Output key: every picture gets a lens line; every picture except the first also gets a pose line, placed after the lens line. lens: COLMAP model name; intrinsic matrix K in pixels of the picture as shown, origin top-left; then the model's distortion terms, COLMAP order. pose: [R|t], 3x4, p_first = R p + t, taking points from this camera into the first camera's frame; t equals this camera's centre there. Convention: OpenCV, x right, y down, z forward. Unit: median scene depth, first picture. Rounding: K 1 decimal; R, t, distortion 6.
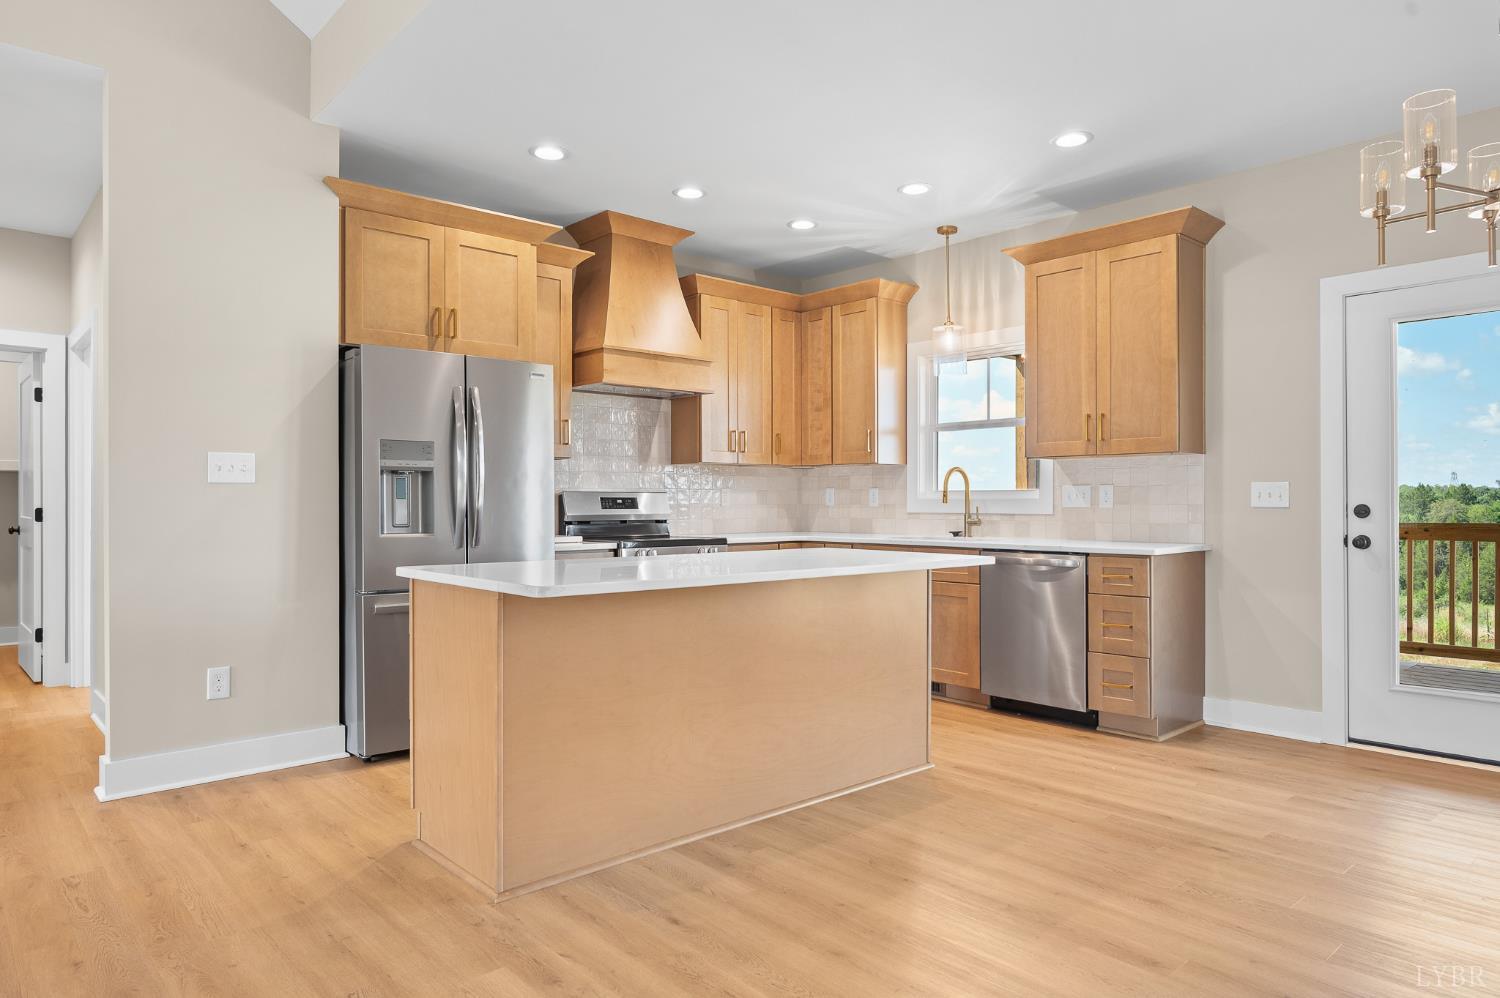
lens RADIAL K [[924.7, 0, 745.9], [0, 924.7, 504.9], [0, 0, 1]] dist [-0.002085, -0.000448]
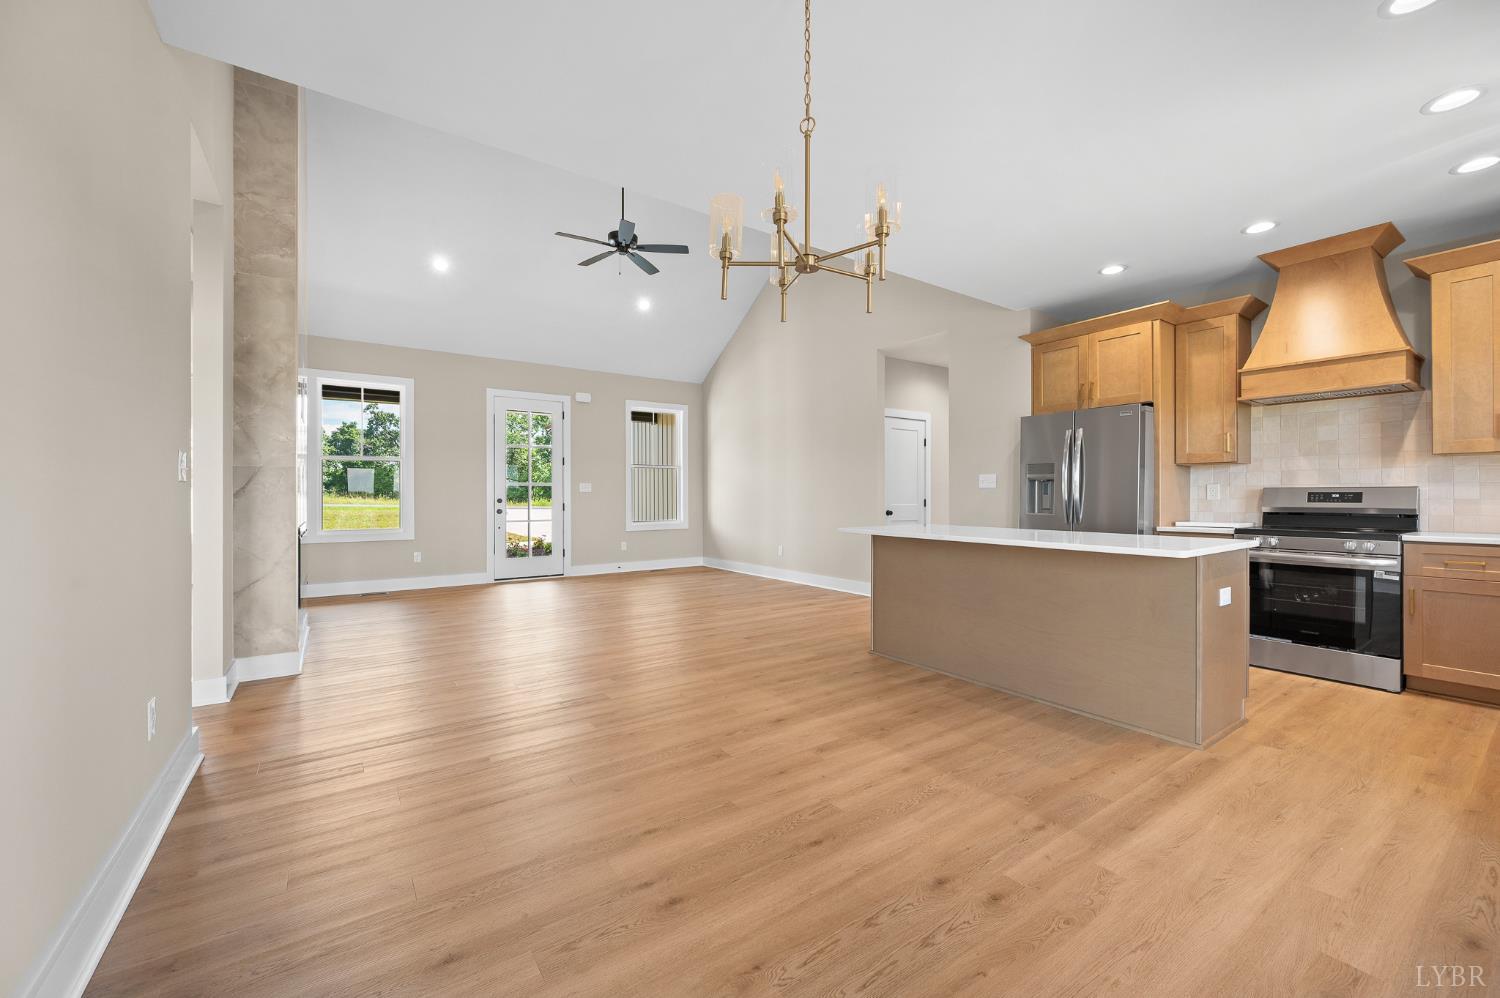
lens RADIAL K [[593.6, 0, 751.4], [0, 593.6, 496.4], [0, 0, 1]] dist [-0.002819, 0.000572]
pose [[-0.113903, 0.001689, -0.993490, 0.786123], [-0.002917, 0.999994, 0.002035, -0.003126], [0.993488, 0.003130, -0.113898, 0.483457]]
